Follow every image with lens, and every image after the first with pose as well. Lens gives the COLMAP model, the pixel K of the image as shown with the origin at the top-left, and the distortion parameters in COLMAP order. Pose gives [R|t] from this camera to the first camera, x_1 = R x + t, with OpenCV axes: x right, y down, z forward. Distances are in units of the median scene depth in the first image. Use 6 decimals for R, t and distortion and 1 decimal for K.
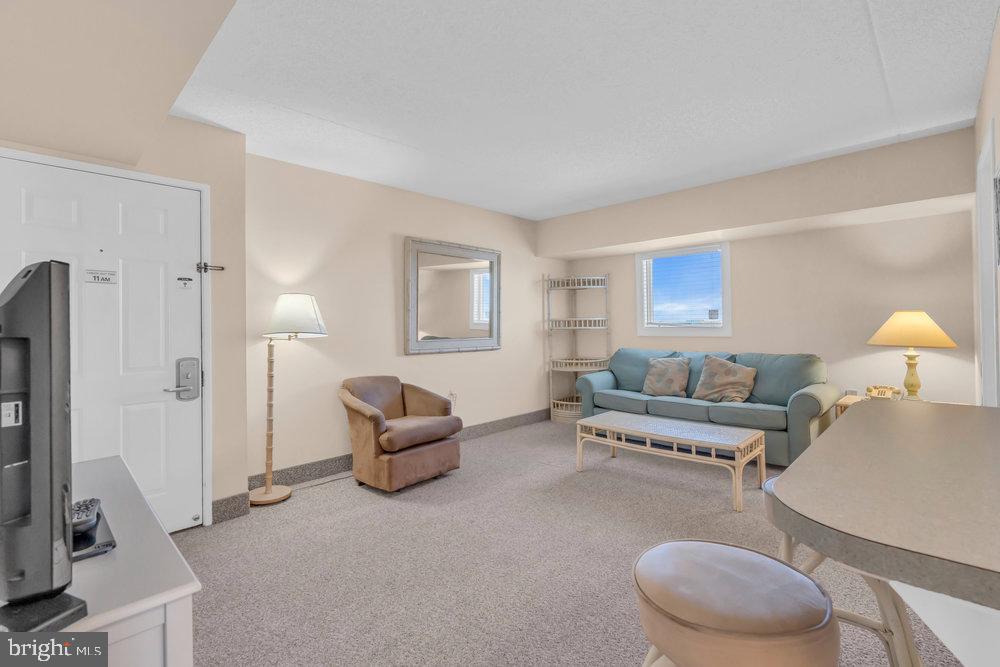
lens RADIAL K [[457.2, 0, 508.2], [0, 457.2, 327.4], [0, 0, 1]] dist [-0.007512, 0.003306]
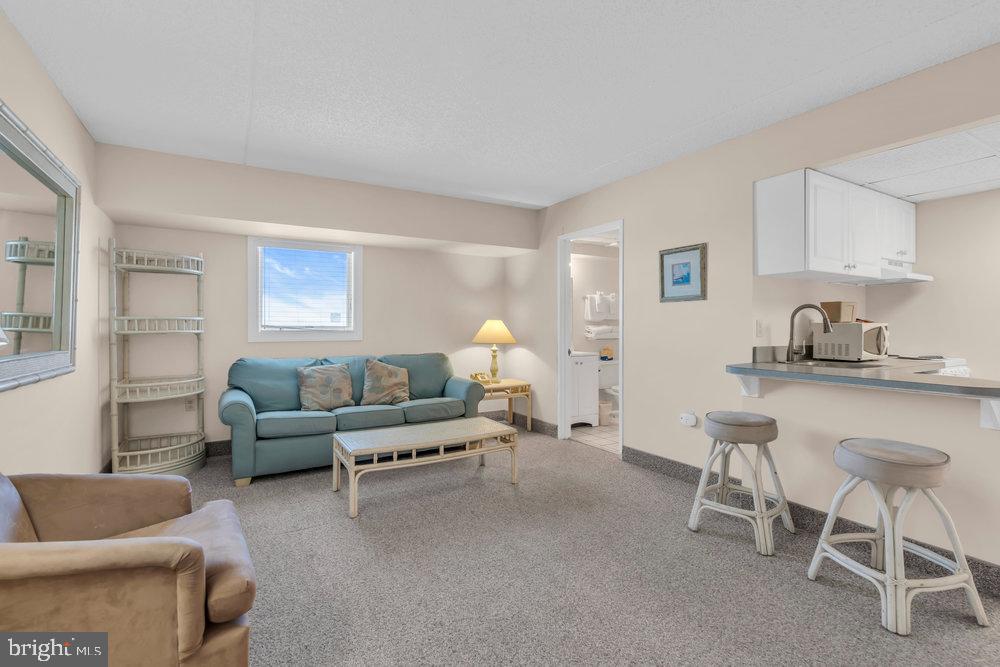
lens RADIAL K [[457.2, 0, 502.3], [0, 457.2, 326.6], [0, 0, 1]] dist [-0.007512, 0.003306]
pose [[0.275446, 0.015511, 0.961192, -0.448567], [0.004037, 0.999842, -0.017291, 0.010253], [-0.961308, 0.008643, 0.275340, 0.481501]]
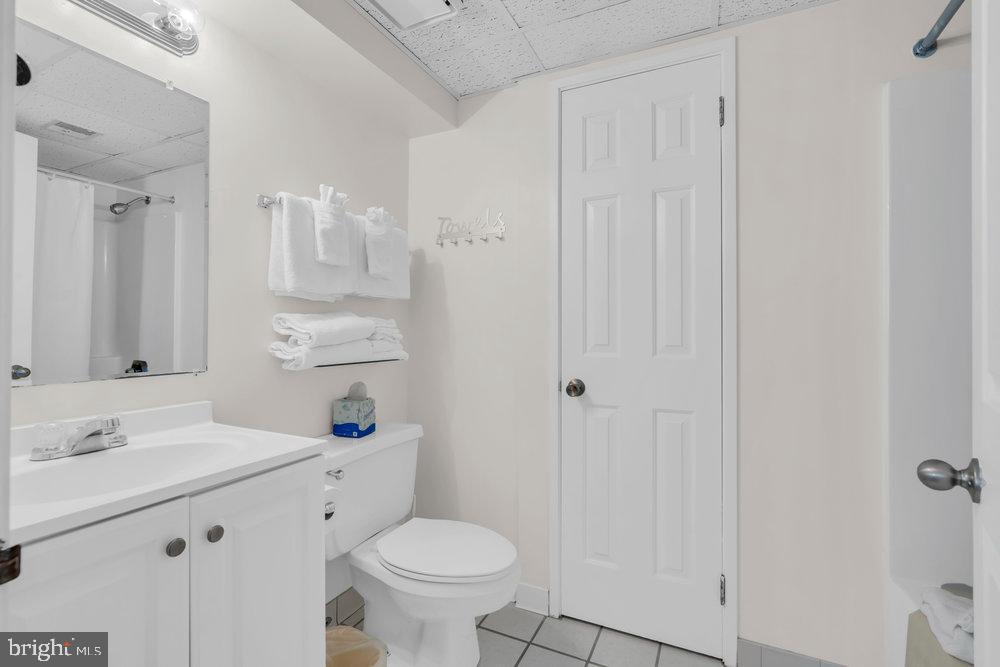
lens RADIAL K [[457.2, 0, 503.5], [0, 457.2, 330.7], [0, 0, 1]] dist [-0.007512, 0.003306]
pose [[-0.308617, 0.029388, 0.950732, 0.562647], [0.015162, 0.999548, -0.025975, 0.009518], [-0.951066, 0.006399, -0.308923, 0.559439]]
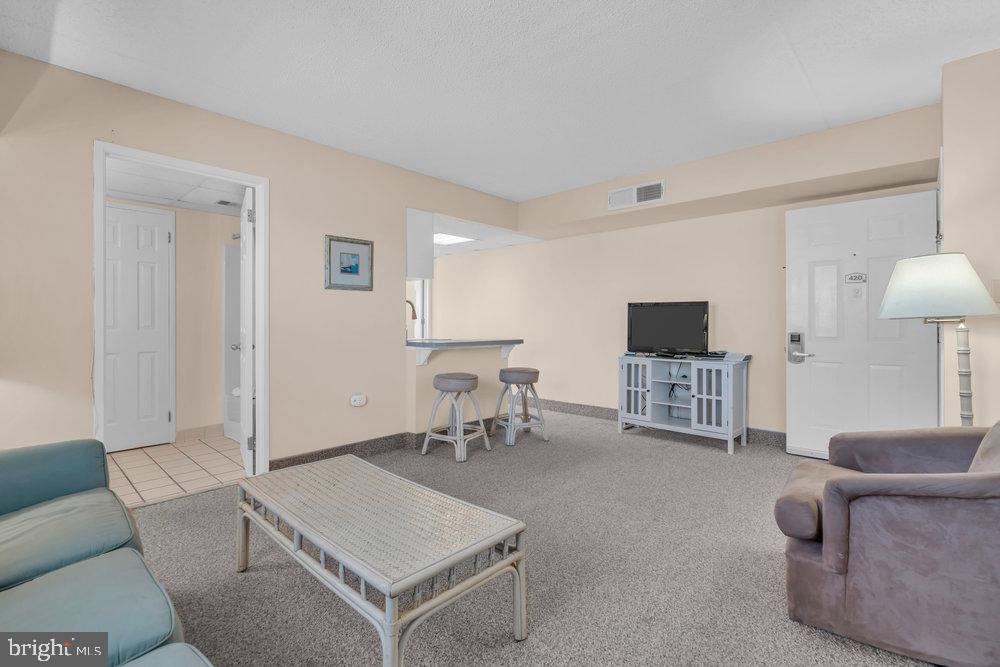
lens RADIAL K [[457.2, 0, 499.0], [0, 457.2, 323.4], [0, 0, 1]] dist [-0.007512, 0.003306]
pose [[-0.999852, 0.016037, -0.006247, 0.156869], [0.015927, 0.999725, 0.017232, 0.004369], [0.006522, 0.017130, -0.999832, 1.259229]]
